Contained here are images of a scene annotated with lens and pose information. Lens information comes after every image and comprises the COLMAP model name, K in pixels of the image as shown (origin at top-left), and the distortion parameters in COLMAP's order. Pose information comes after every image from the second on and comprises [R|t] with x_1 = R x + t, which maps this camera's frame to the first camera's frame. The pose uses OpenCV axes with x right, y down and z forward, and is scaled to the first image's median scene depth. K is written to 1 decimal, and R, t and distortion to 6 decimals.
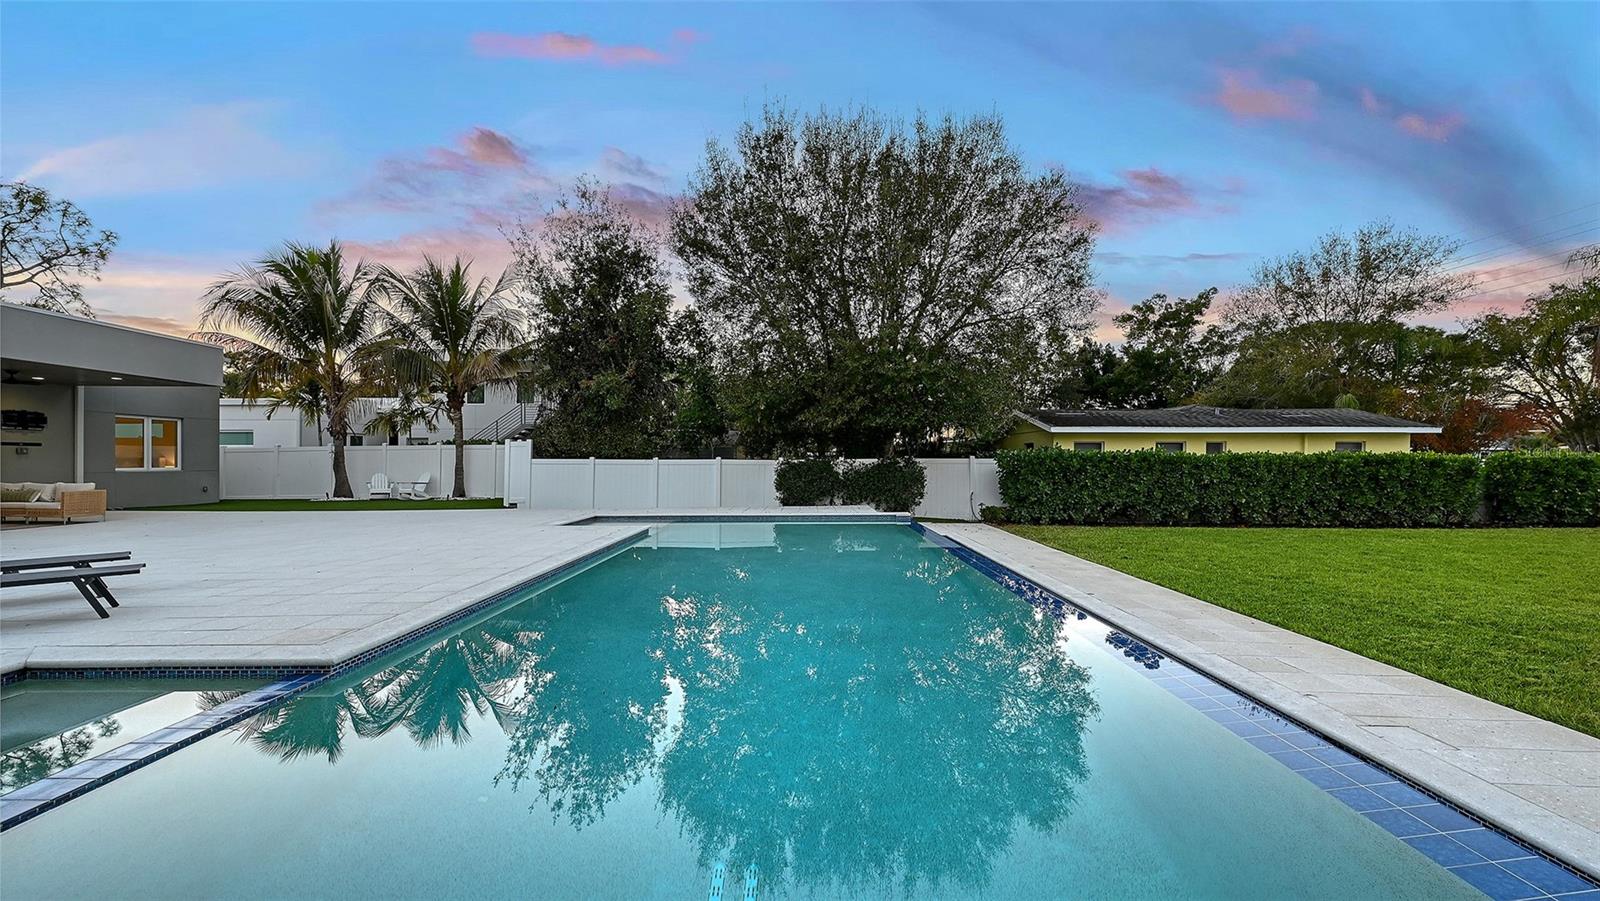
lens RADIAL K [[640.6, 0, 813.8], [0, 640.6, 469.8], [0, 0, 1]] dist [-0.001709, 0.000079]
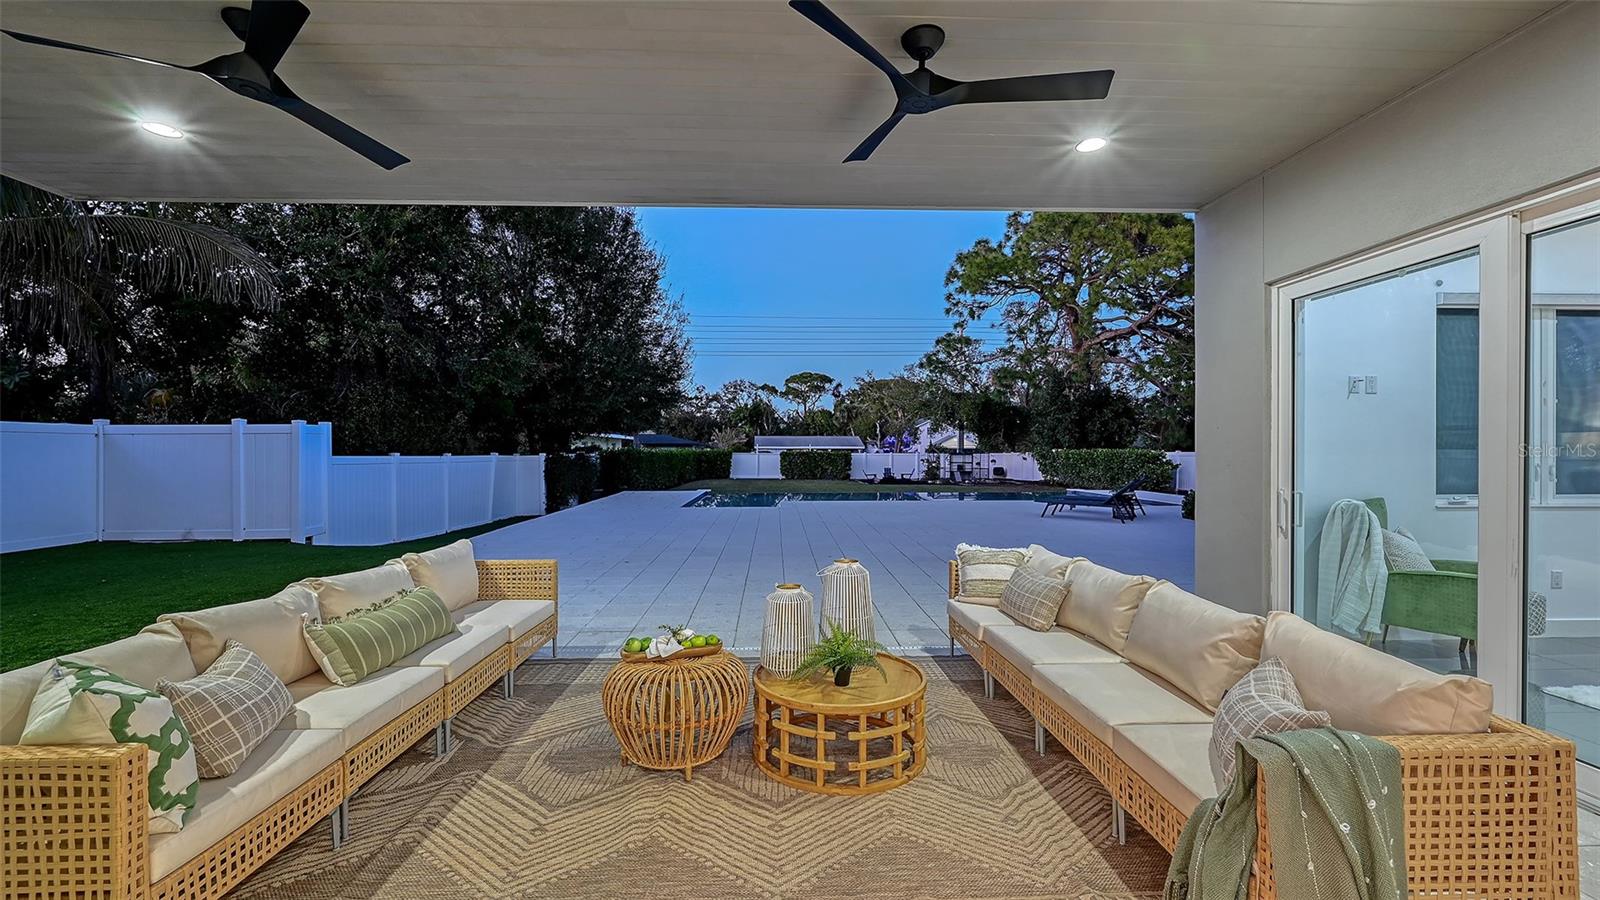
lens RADIAL K [[637.7, 0, 802.1], [0, 637.7, 443.1], [0, 0, 1]] dist [-0.000705, -0.000019]
pose [[-0.038750, 0.013481, 0.999158, -0.989534], [0.010196, 0.999862, -0.013095, -0.015947], [-0.999197, 0.009680, -0.038883, 0.568247]]
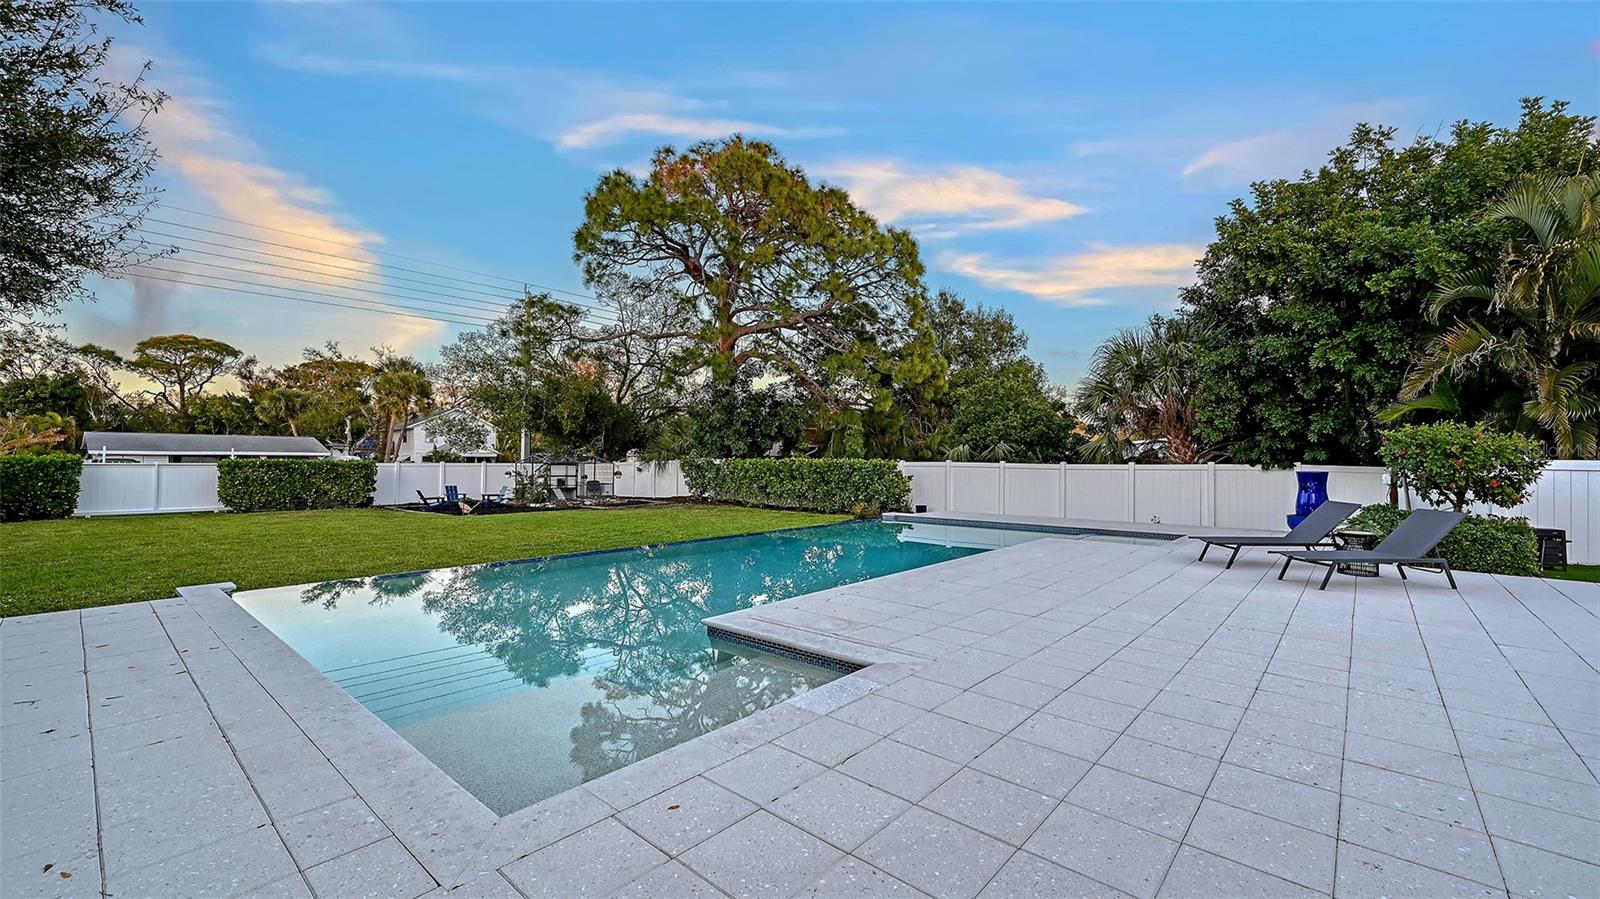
lens RADIAL K [[644.6, 0, 803.5], [0, 644.6, 453.8], [0, 0, 1]] dist [-0.000998, 0.000078]
pose [[-0.751136, 0.005758, 0.660123, -0.361657], [0.004715, 0.999983, -0.003358, -0.018785], [-0.660131, 0.000590, -0.751150, 0.737679]]
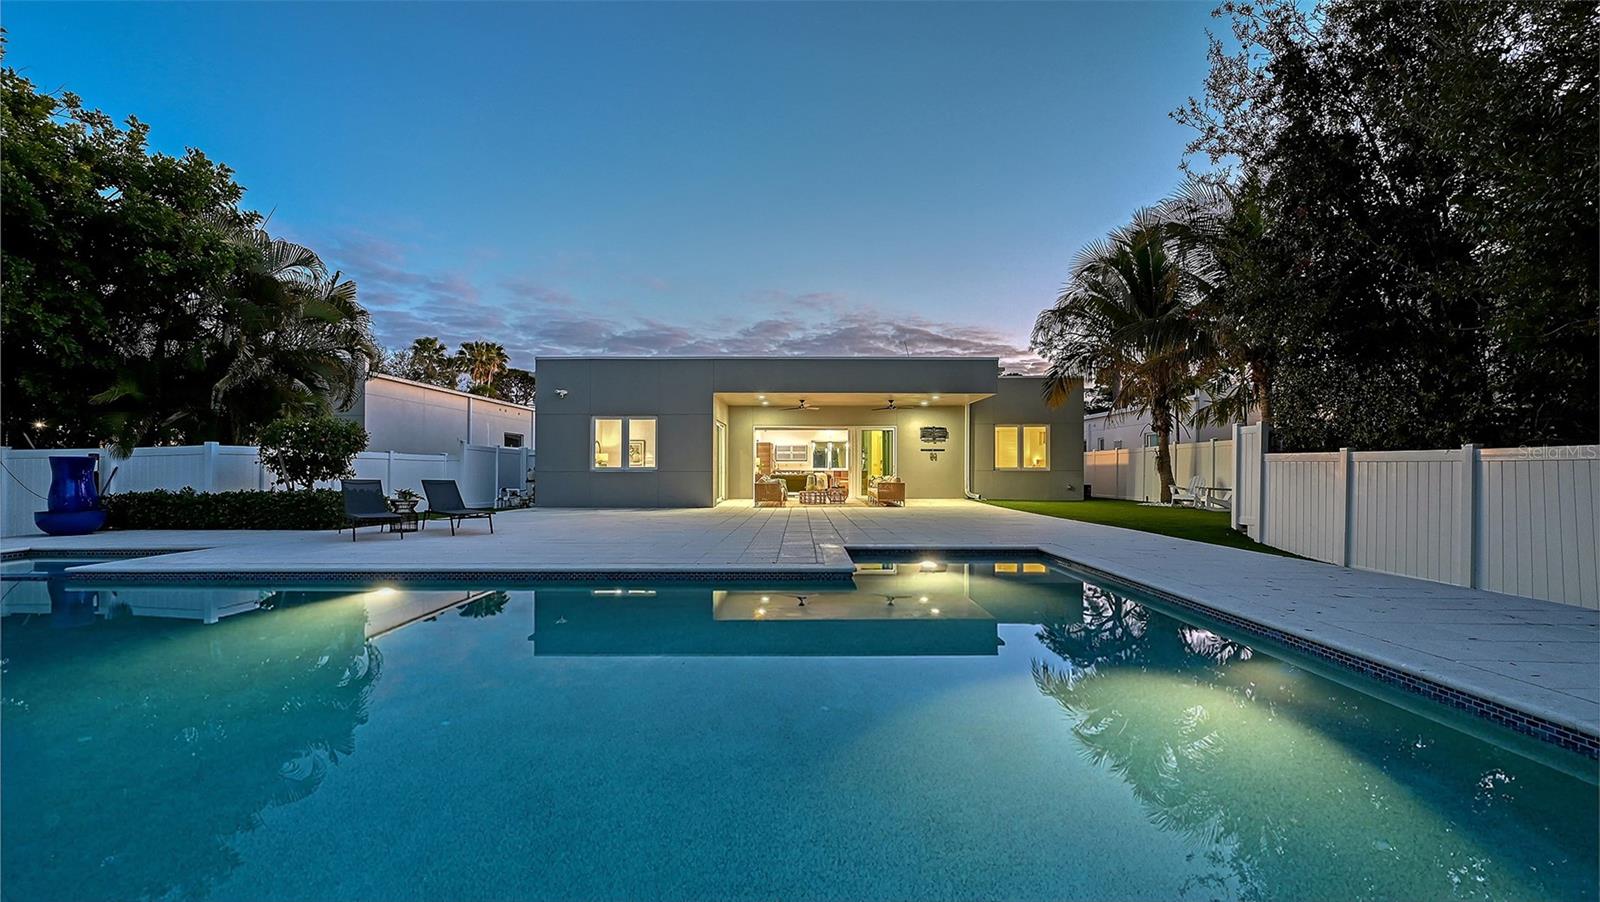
lens RADIAL K [[652.8, 0, 803.5], [0, 652.8, 468.4], [0, 0, 1]] dist [-0.001417, 0.000276]
pose [[-0.007343, 0.001783, -0.999971, 0.167387], [-0.009975, 0.999949, 0.001856, -0.000009], [0.999923, 0.009988, -0.007325, 0.543792]]
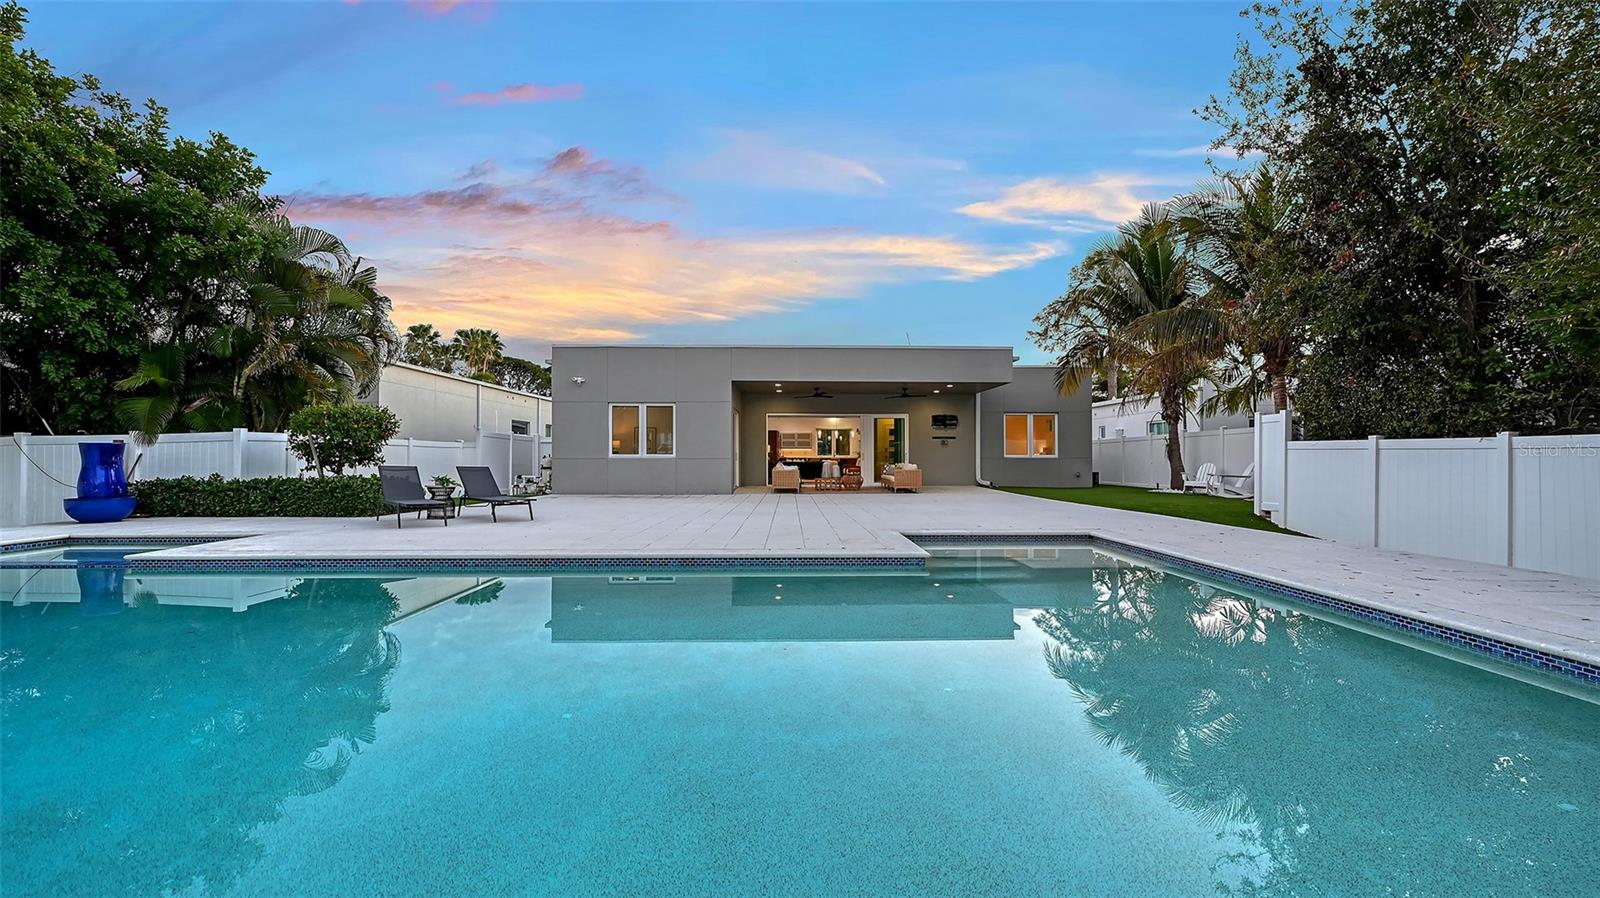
lens RADIAL K [[644.6, 0, 803.5], [0, 644.6, 453.3], [0, 0, 1]] dist [-0.000998, 0.000078]
pose [[0.015846, -0.002713, -0.999871, 0.166328], [-0.010815, 0.999937, -0.002884, 0.001192], [0.999816, 0.010860, 0.015816, 0.496207]]
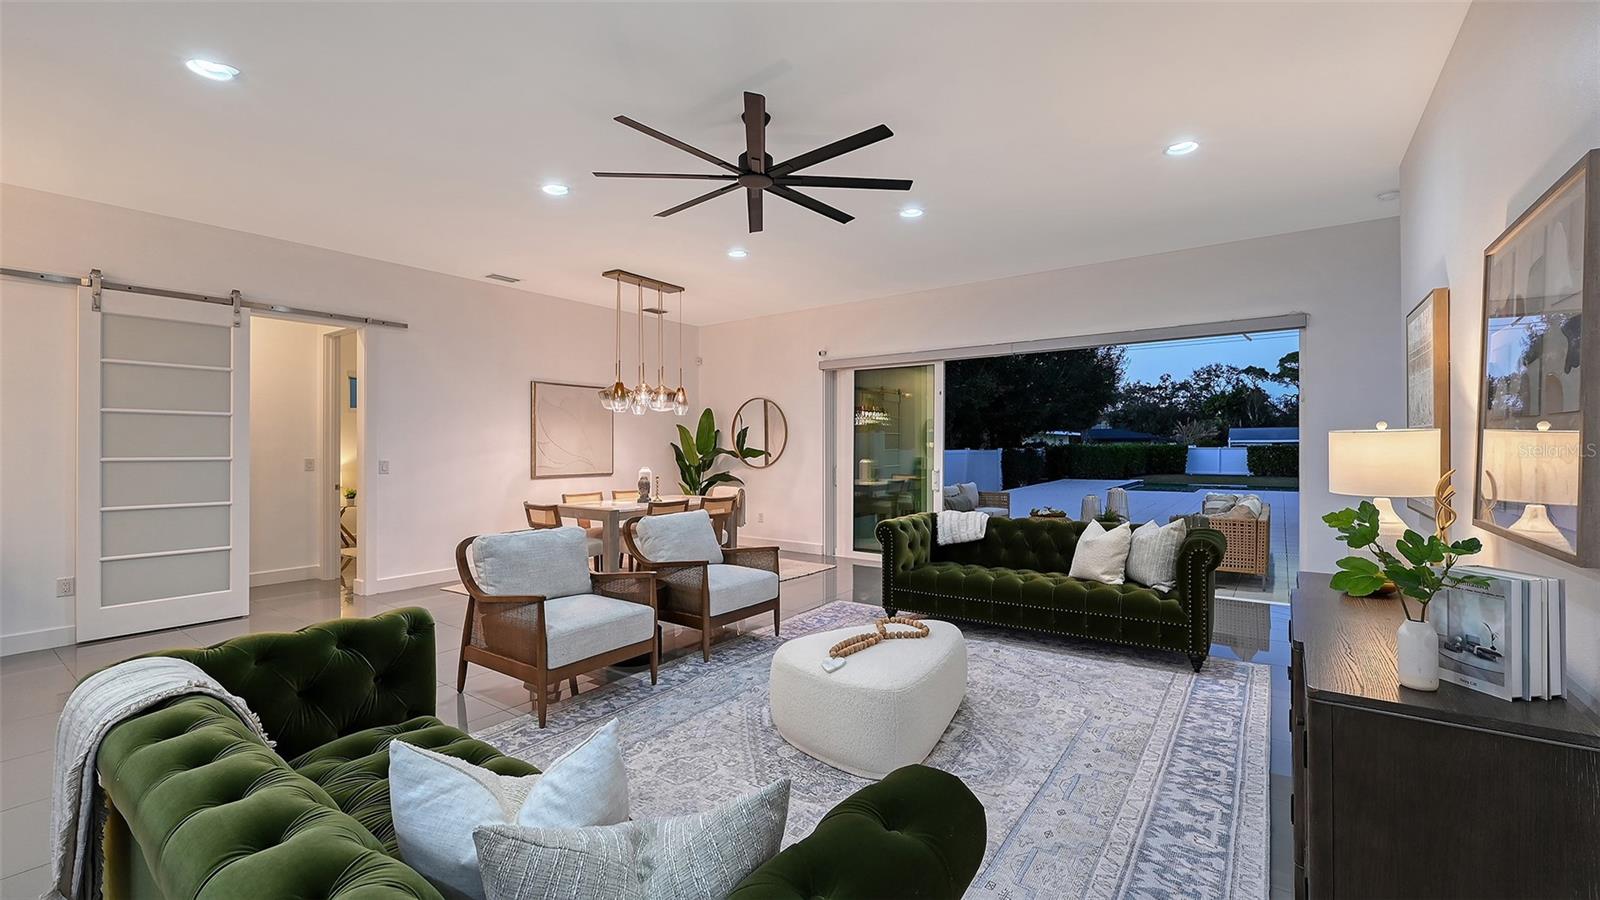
lens RADIAL K [[653.7, 0, 804.7], [0, 653.7, 456.5], [0, 0, 1]] dist [-0.002745, -0.000335]
pose [[0.592989, -0.013130, 0.805104, -1.302140], [0.012840, 0.999894, 0.006849, -0.014770], [-0.805108, 0.006276, 0.593094, 0.460169]]
